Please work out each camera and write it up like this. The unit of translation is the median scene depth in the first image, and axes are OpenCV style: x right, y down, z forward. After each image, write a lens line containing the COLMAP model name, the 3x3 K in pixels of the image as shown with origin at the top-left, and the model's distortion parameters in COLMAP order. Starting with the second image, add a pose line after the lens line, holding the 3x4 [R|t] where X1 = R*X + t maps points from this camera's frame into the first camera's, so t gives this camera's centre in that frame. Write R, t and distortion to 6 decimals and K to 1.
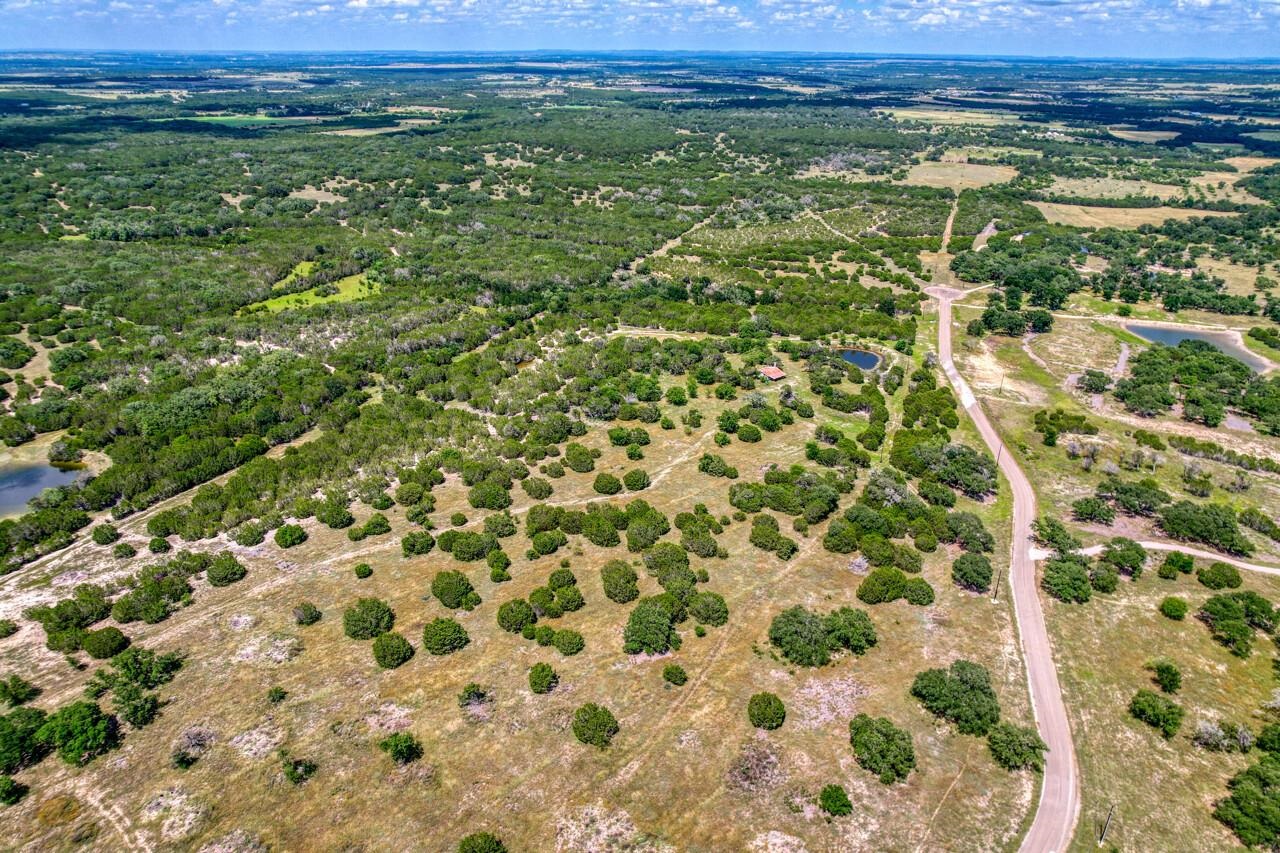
lens RADIAL K [[821.8, 0, 644.8], [0, 821.8, 422.3], [0, 0, 1]] dist [-0.079961, 0.071894]
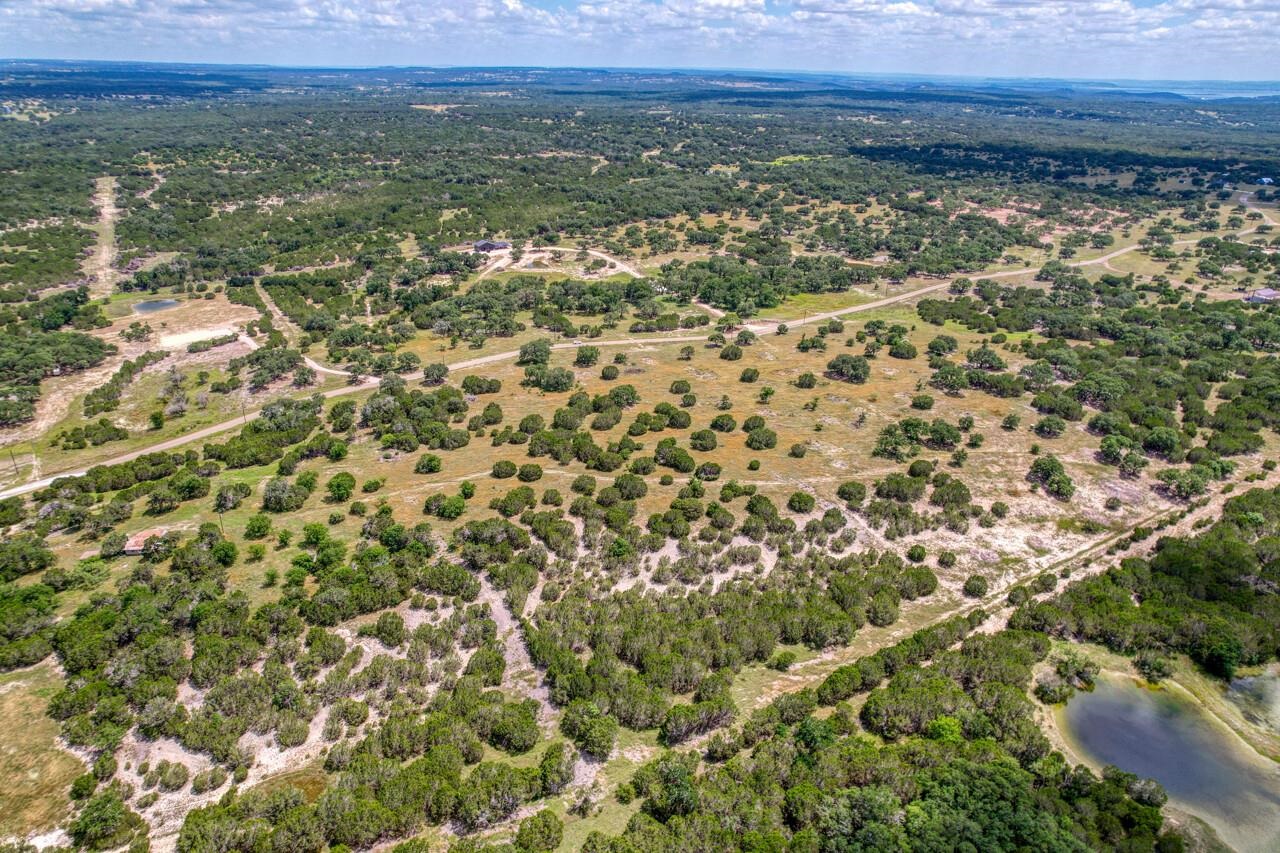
lens RADIAL K [[821.8, 0, 644.8], [0, 821.8, 422.3], [0, 0, 1]] dist [-0.079961, 0.071894]
pose [[-0.823803, -0.246161, 0.510640, -0.732701], [0.221062, 0.689978, 0.689248, -0.709243], [-0.521996, 0.680687, -0.513989, 1.465707]]
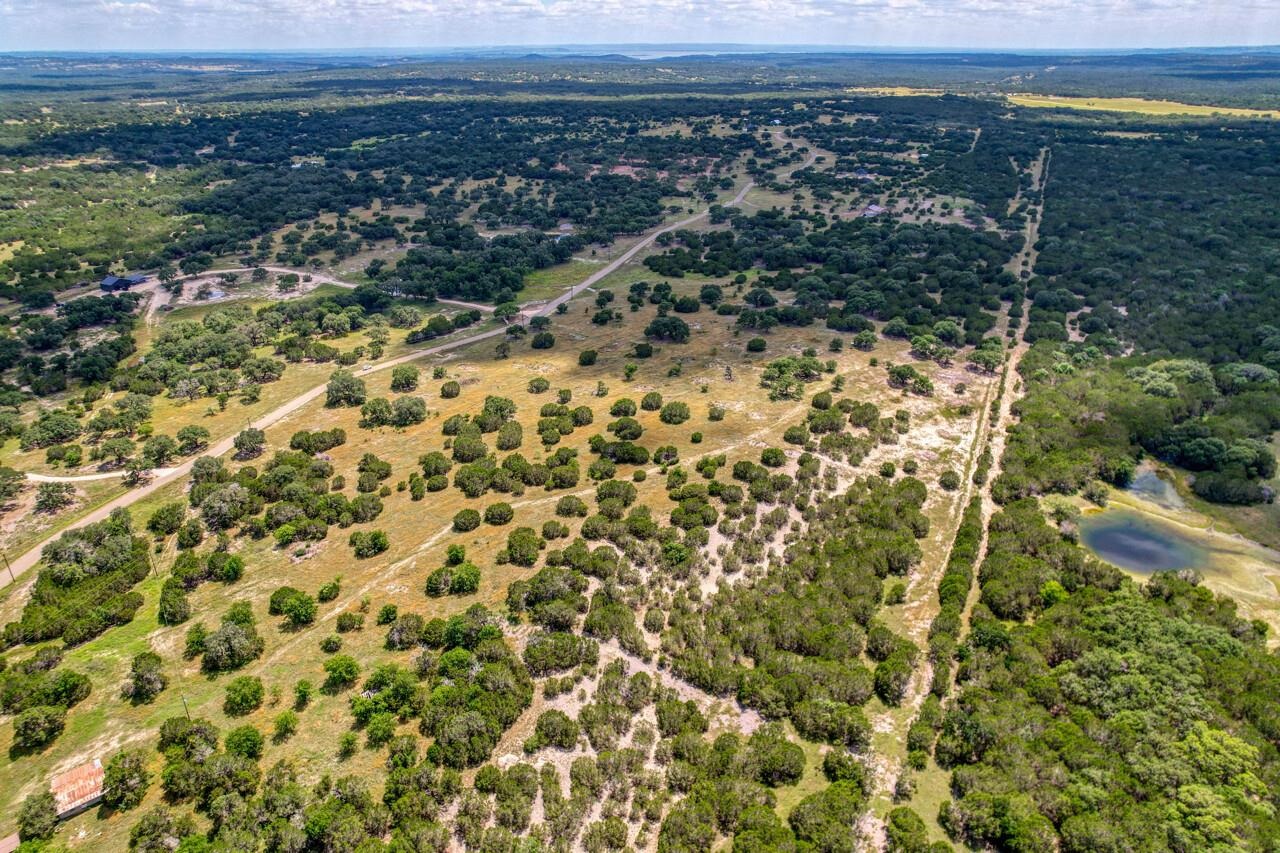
lens RADIAL K [[821.8, 0, 644.8], [0, 821.8, 422.3], [0, 0, 1]] dist [-0.079961, 0.071894]
pose [[-0.999867, -0.005888, 0.015202, -0.234470], [0.007934, 0.638842, 0.769297, -0.742074], [-0.014241, 0.769315, -0.638711, 1.555394]]
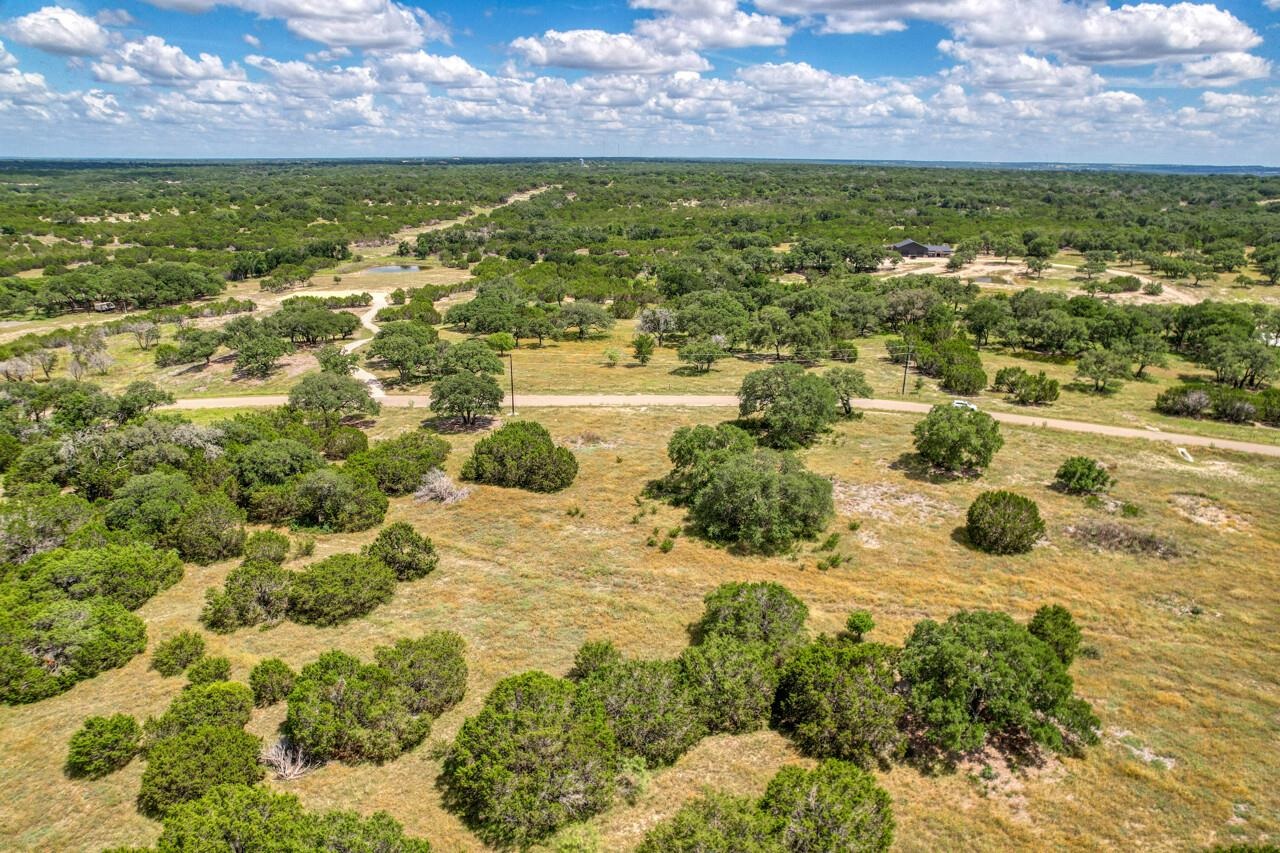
lens RADIAL K [[807.9, 0, 642.8], [0, 807.9, 458.1], [0, 0, 1]] dist [-0.073357, 0.061986]
pose [[-0.321438, -0.340497, 0.883594, -0.141115], [0.391822, 0.801659, 0.451462, 0.003907], [-0.862063, 0.491329, -0.124269, 0.835104]]
